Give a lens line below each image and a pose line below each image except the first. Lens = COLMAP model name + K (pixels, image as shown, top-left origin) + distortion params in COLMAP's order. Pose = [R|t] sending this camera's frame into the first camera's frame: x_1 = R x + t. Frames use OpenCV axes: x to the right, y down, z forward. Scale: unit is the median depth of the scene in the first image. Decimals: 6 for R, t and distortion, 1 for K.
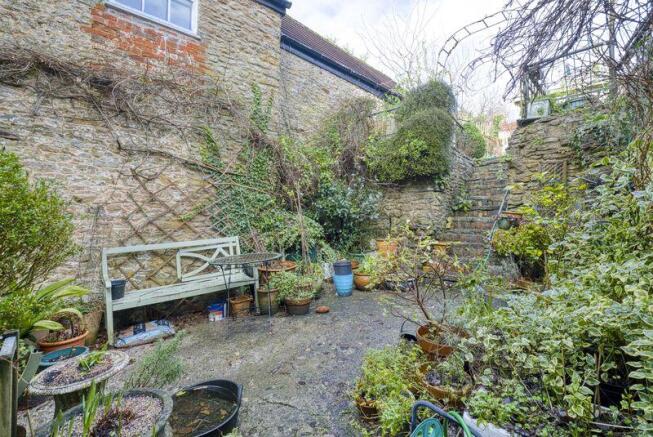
lens RADIAL K [[284.1, 0, 315.5], [0, 284.1, 219.6], [0, 0, 1]] dist [-0.000443, 0.000127]
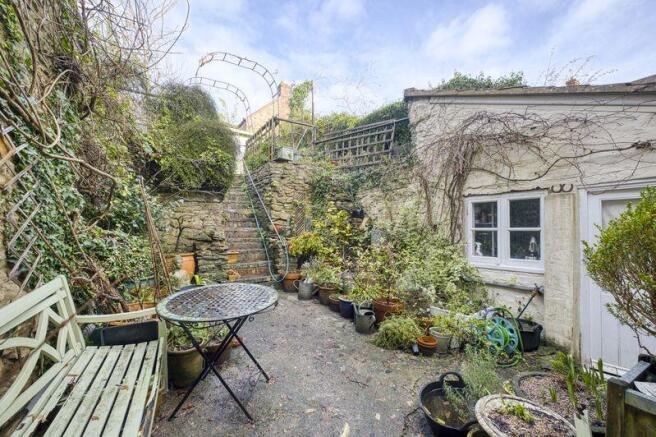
lens RADIAL K [[285.4, 0, 317.0], [0, 285.4, 219.6], [0, 0, 1]] dist [-0.000443, 0.000127]
pose [[0.275932, 0.002068, 0.961175, -0.665958], [0.005432, 0.999978, -0.003711, -0.041967], [-0.961162, 0.006245, 0.275915, 0.476387]]
